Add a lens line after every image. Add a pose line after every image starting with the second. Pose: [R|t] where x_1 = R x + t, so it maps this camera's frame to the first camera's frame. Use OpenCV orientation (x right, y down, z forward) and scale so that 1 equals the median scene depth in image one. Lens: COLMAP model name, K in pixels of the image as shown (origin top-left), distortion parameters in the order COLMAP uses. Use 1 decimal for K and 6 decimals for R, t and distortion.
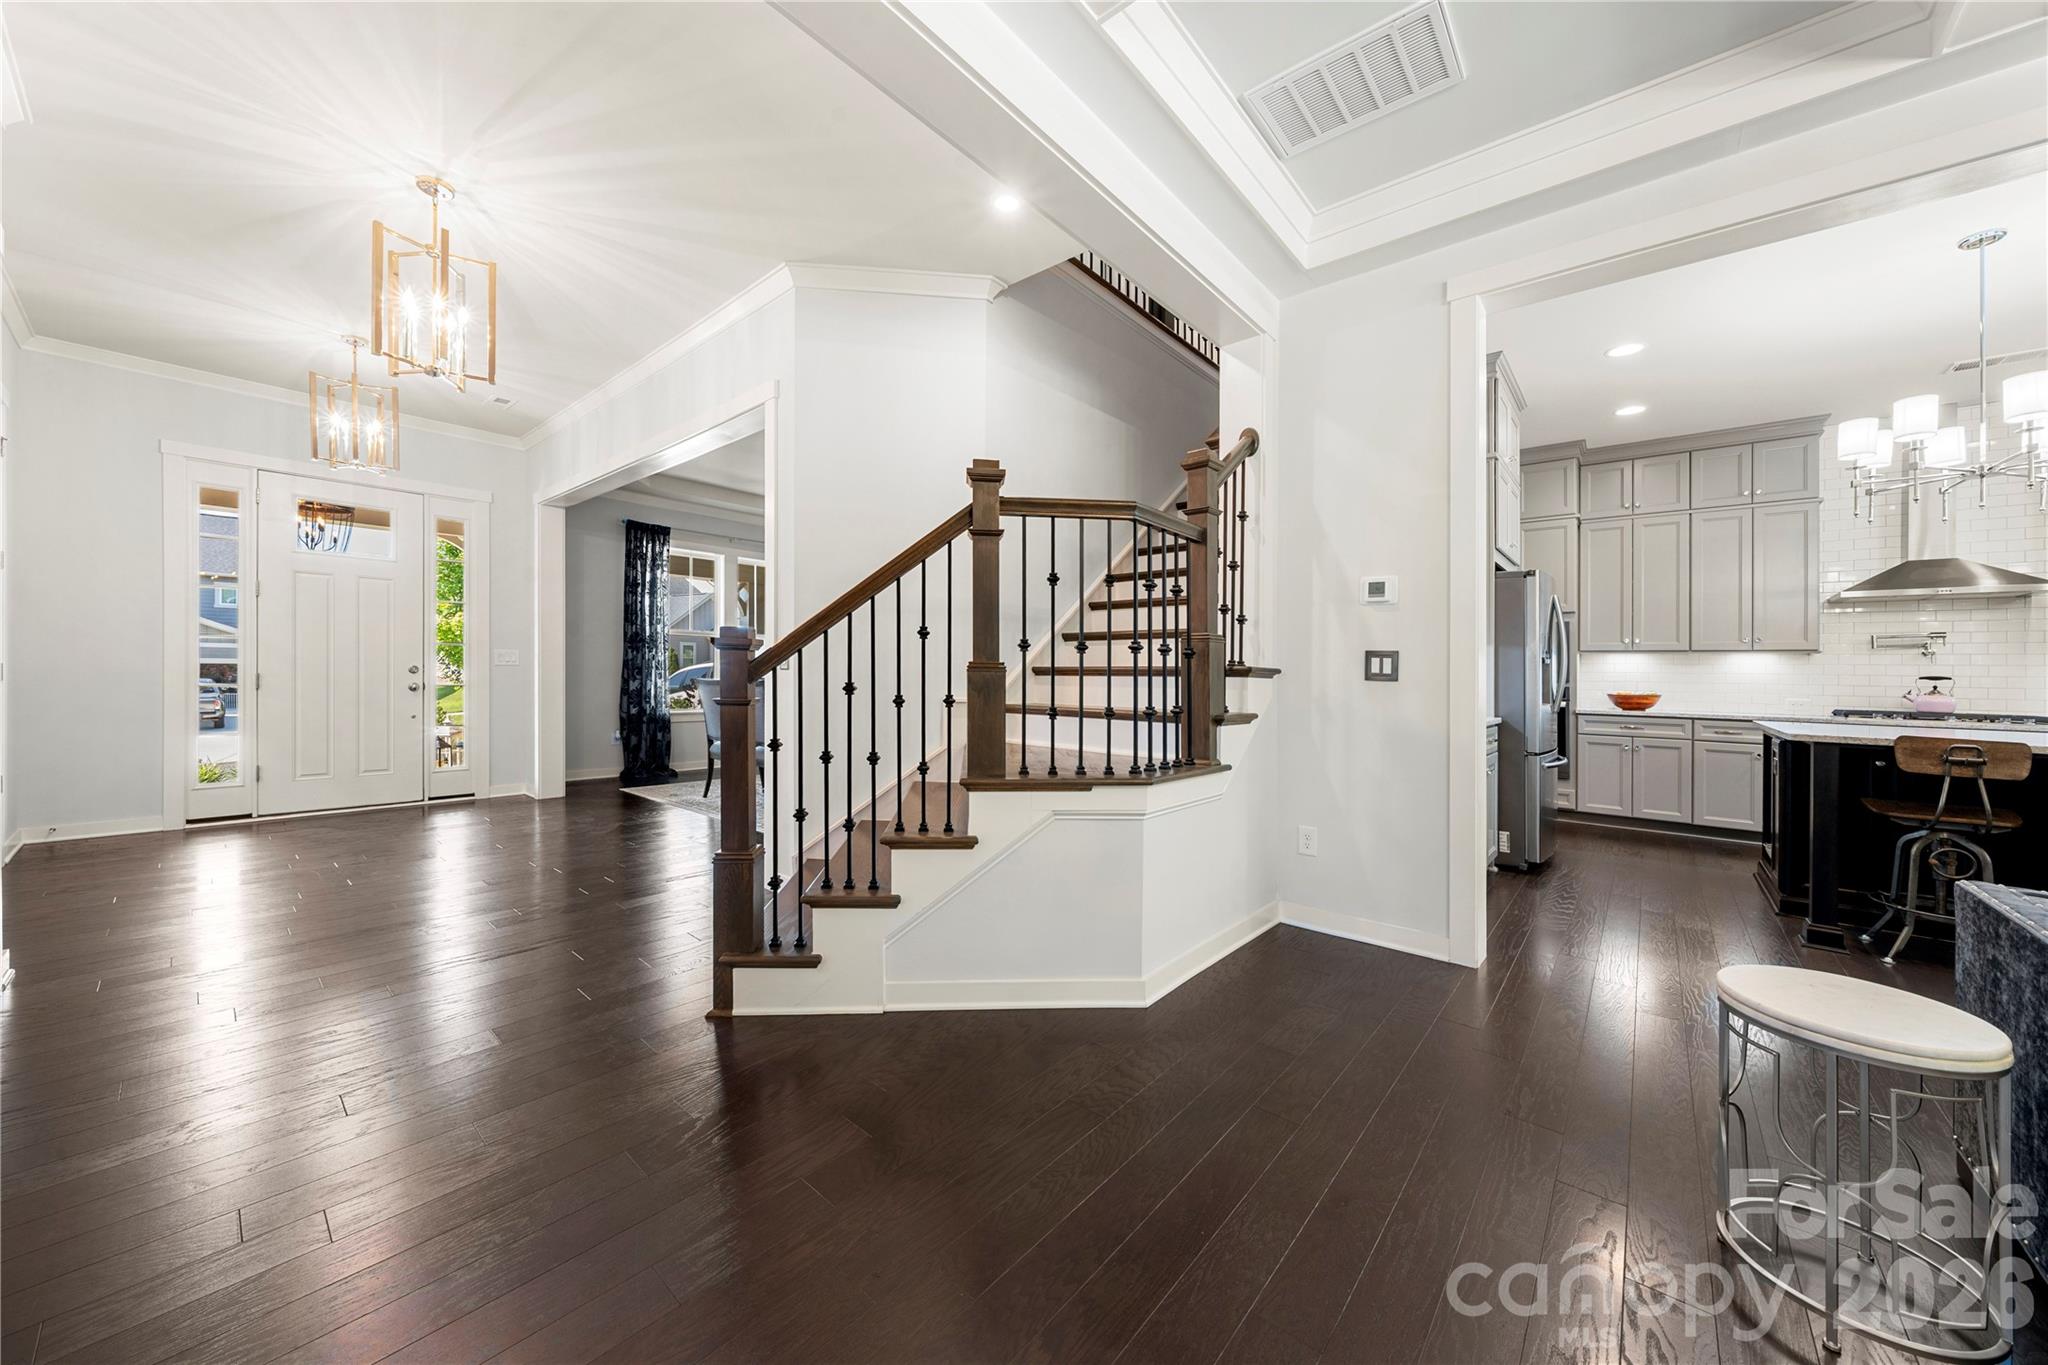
lens RADIAL K [[729.8, 0, 1025.6], [0, 729.8, 669.8], [0, 0, 1]] dist [-0.002885, -0.000237]
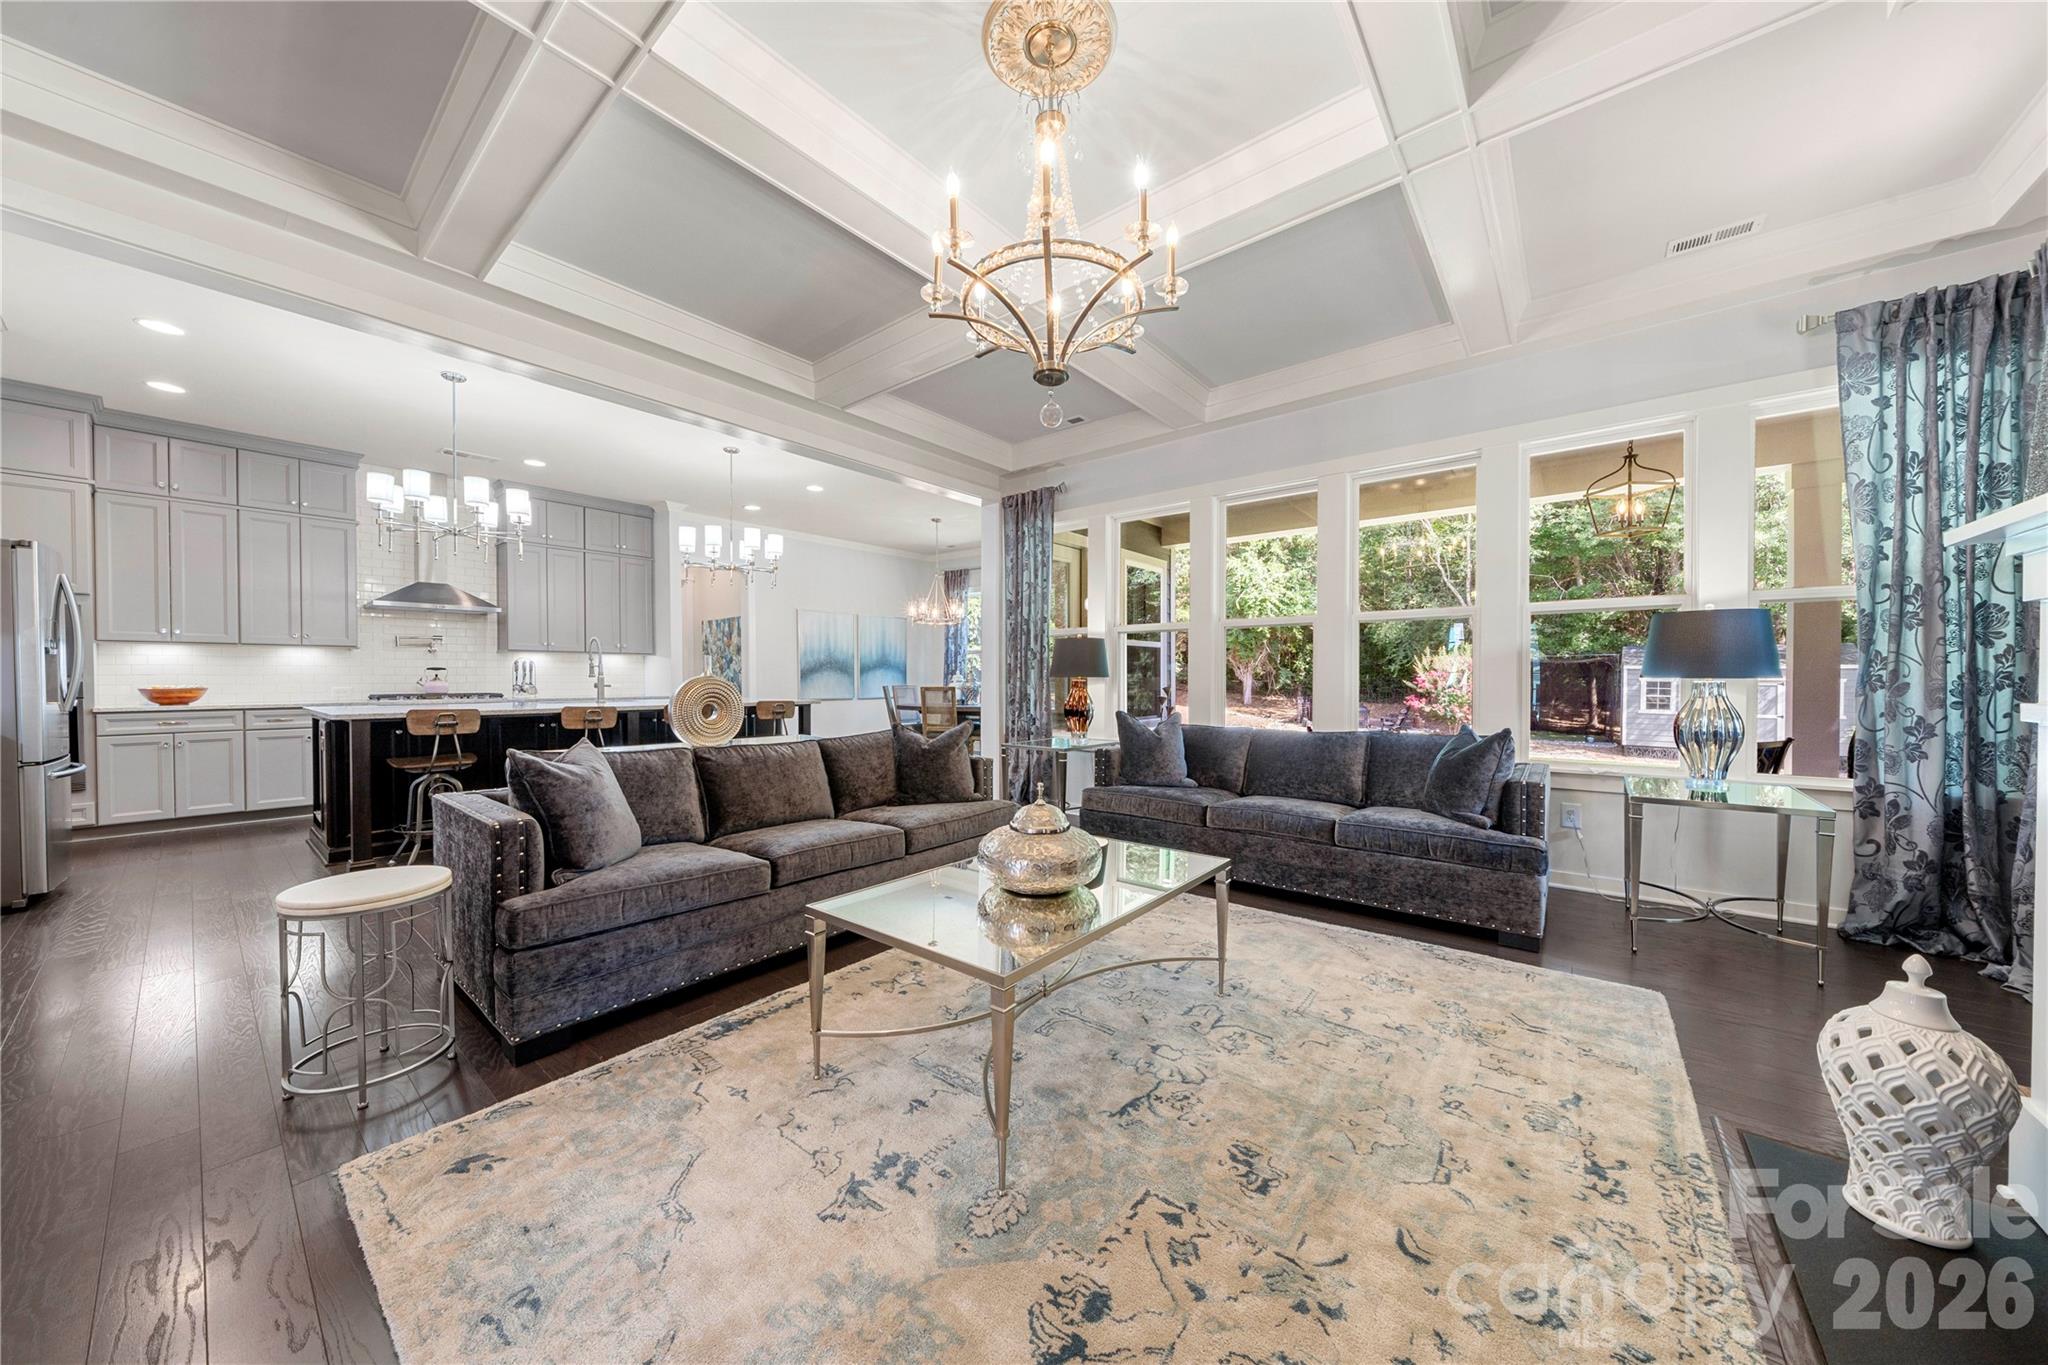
lens RADIAL K [[688.3, 0, 1019.9], [0, 688.3, 679.2], [0, 0, 1]] dist [-0.004151, -0.000122]
pose [[-0.021804, -0.021032, 0.999541, -0.082795], [-0.003772, 0.999773, 0.020954, -0.000523], [-0.999755, -0.003313, -0.021878, -0.085188]]
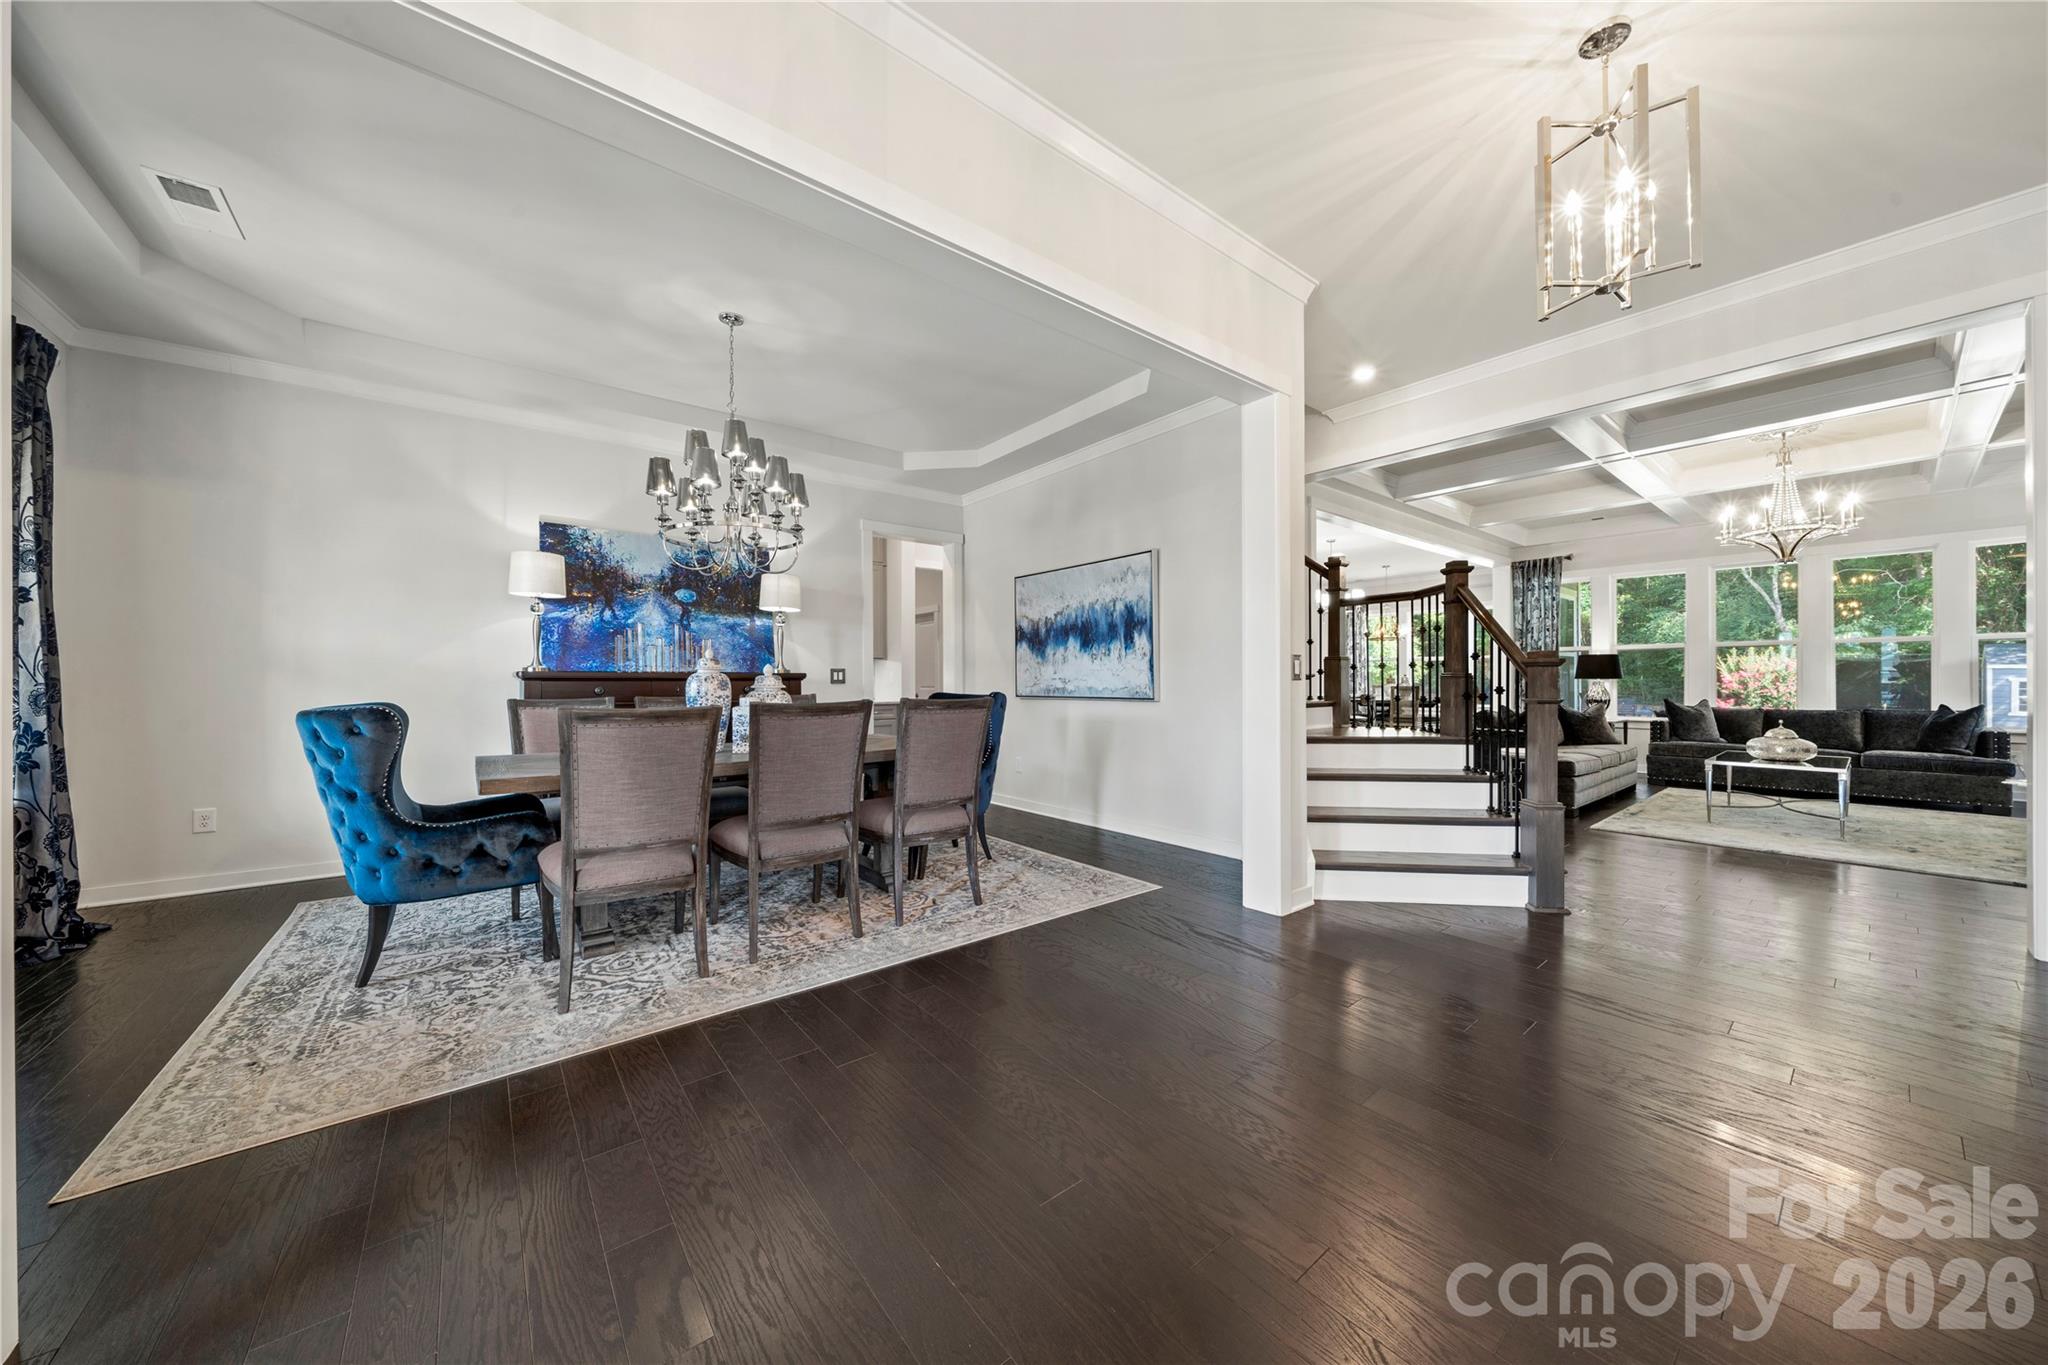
lens RADIAL K [[688.3, 0, 1019.9], [0, 688.3, 679.2], [0, 0, 1]] dist [-0.004151, -0.000122]
pose [[0.194689, -0.015733, 0.980739, -0.950970], [0.004534, 0.999875, 0.015140, -0.012176], [-0.980855, 0.001499, 0.194736, 0.863062]]
